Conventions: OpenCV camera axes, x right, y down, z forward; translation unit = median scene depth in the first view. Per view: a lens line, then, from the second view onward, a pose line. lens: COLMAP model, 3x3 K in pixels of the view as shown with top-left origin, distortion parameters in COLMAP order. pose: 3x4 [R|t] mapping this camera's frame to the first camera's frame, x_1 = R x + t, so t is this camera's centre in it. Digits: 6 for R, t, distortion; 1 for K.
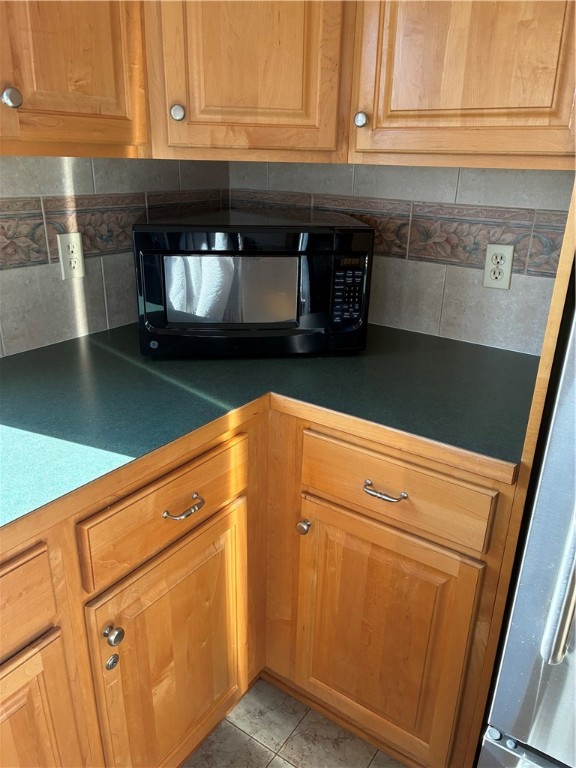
lens RADIAL K [[580.4, 0, 292.1], [0, 580.4, 384.1], [0, 0, 1]] dist [0.010465, -0.029706]
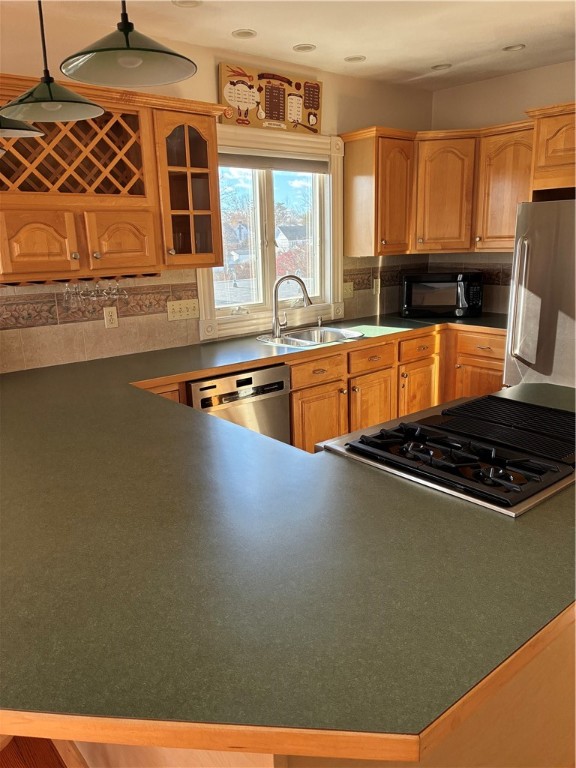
lens RADIAL K [[580.4, 0, 290.3], [0, 580.4, 391.8], [0, 0, 1]] dist [0.010465, -0.029706]
pose [[0.965130, 0.011446, -0.261520, -0.033793], [-0.042910, 0.992447, -0.114921, 0.811630], [0.258230, 0.122135, 0.958332, -2.285110]]
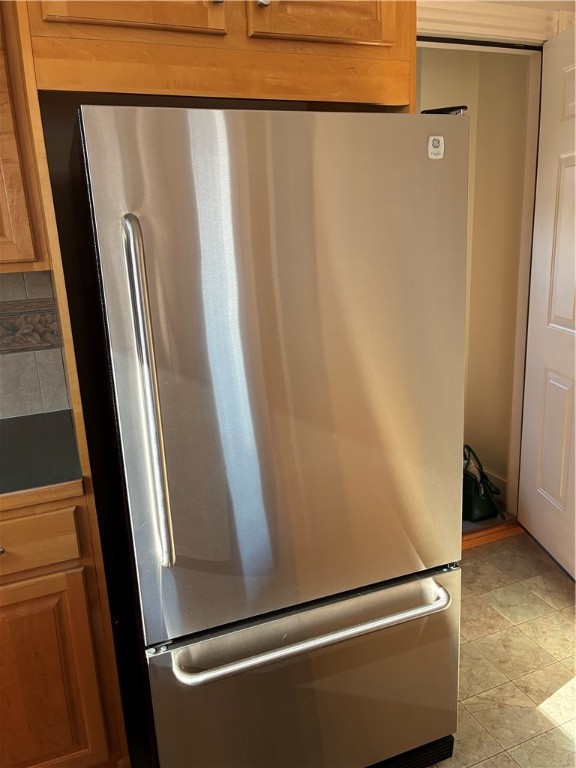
lens RADIAL K [[580.4, 0, 288.4], [0, 580.4, 381.7], [0, 0, 1]] dist [0.010465, -0.029706]
pose [[0.542558, -0.259219, 0.799022, -0.308155], [0.364344, 0.929685, 0.054209, 0.021894], [-0.756891, 0.261708, 0.598853, -0.201851]]
